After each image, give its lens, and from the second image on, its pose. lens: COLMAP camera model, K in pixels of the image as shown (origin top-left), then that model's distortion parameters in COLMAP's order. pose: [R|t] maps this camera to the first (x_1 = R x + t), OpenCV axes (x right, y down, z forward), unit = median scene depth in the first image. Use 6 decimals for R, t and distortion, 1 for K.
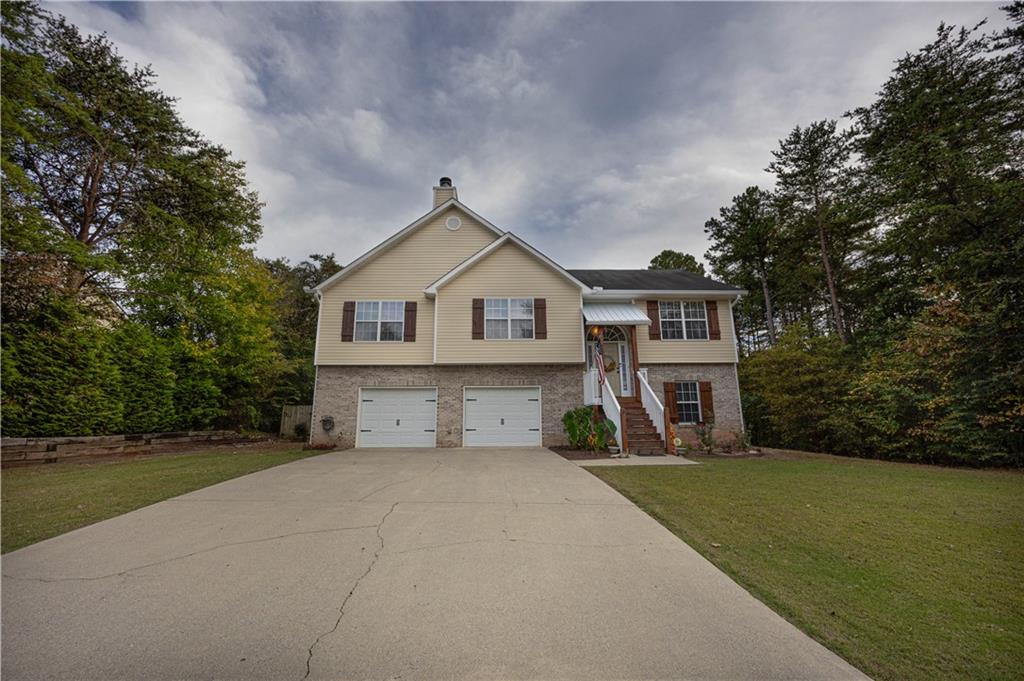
lens RADIAL K [[394.7, 0, 512.0], [0, 394.7, 340.5], [0, 0, 1]] dist [-0.001358, -0.000068]
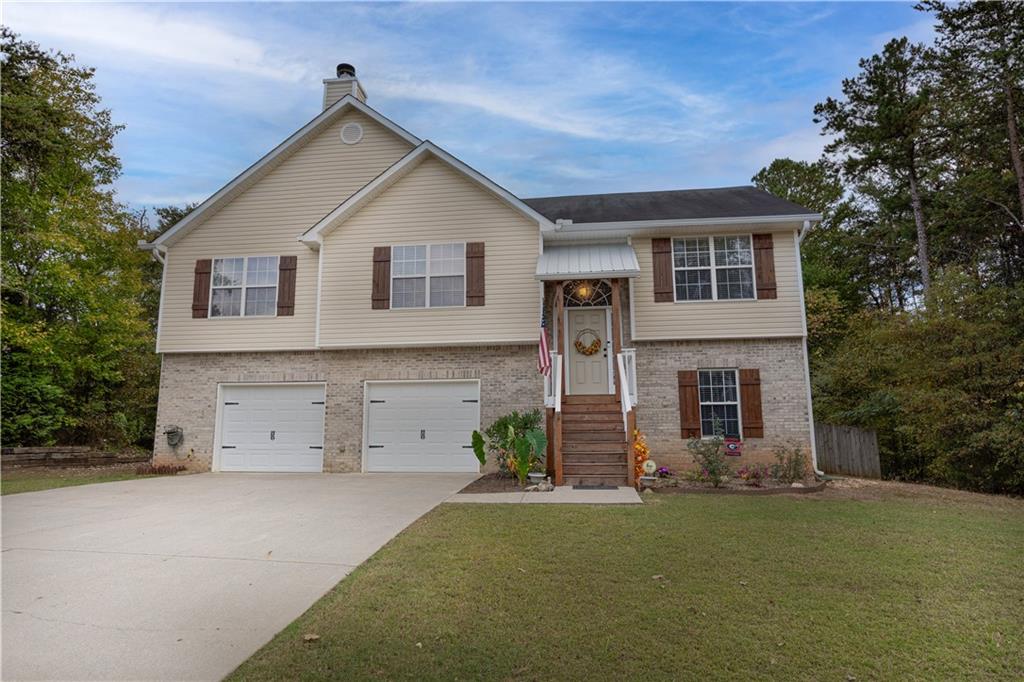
lens RADIAL K [[590.7, 0, 512.0], [0, 590.7, 341.0], [0, 0, 1]] dist [-0.005068, -0.003747]
pose [[0.989835, -0.020992, -0.140664, 0.258670], [0.026652, 0.998904, 0.038476, 0.017401], [0.139702, -0.041834, 0.989309, 0.059667]]
